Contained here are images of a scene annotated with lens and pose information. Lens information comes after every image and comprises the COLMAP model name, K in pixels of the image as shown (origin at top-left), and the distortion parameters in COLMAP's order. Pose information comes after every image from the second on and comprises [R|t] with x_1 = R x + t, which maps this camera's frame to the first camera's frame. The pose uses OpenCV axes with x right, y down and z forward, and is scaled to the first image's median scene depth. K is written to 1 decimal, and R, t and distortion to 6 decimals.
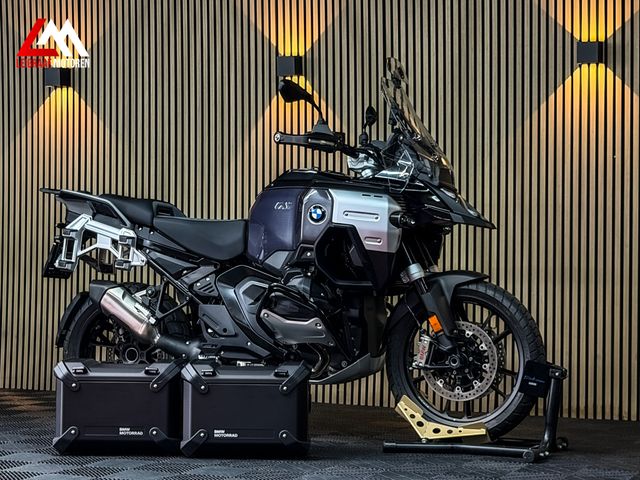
lens RADIAL K [[1432.6, 0, 320.9], [0, 1432.6, 242.4], [0, 0, 1]] dist [0.121665, 0.100004]
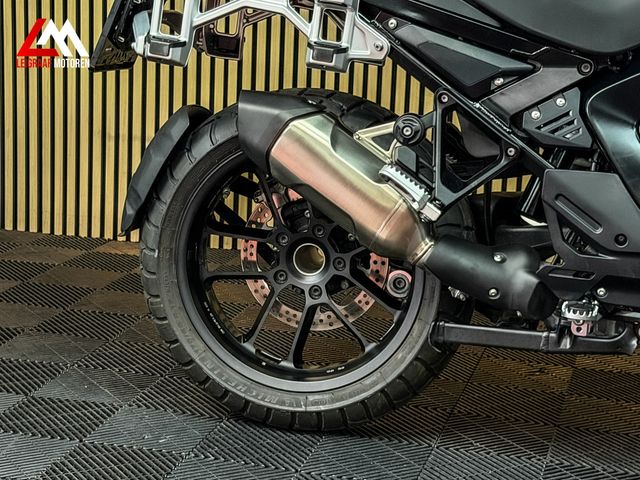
lens RADIAL K [[1400.5, 0, 309.3], [0, 1400.5, 237.8], [0, 0, 1]] dist [0.136278, 0.080460]
pose [[0.986434, -0.009968, 0.163858, -0.213043], [-0.027692, 0.973747, 0.225942, -0.023425], [-0.161808, -0.227414, 0.960261, 0.642695]]
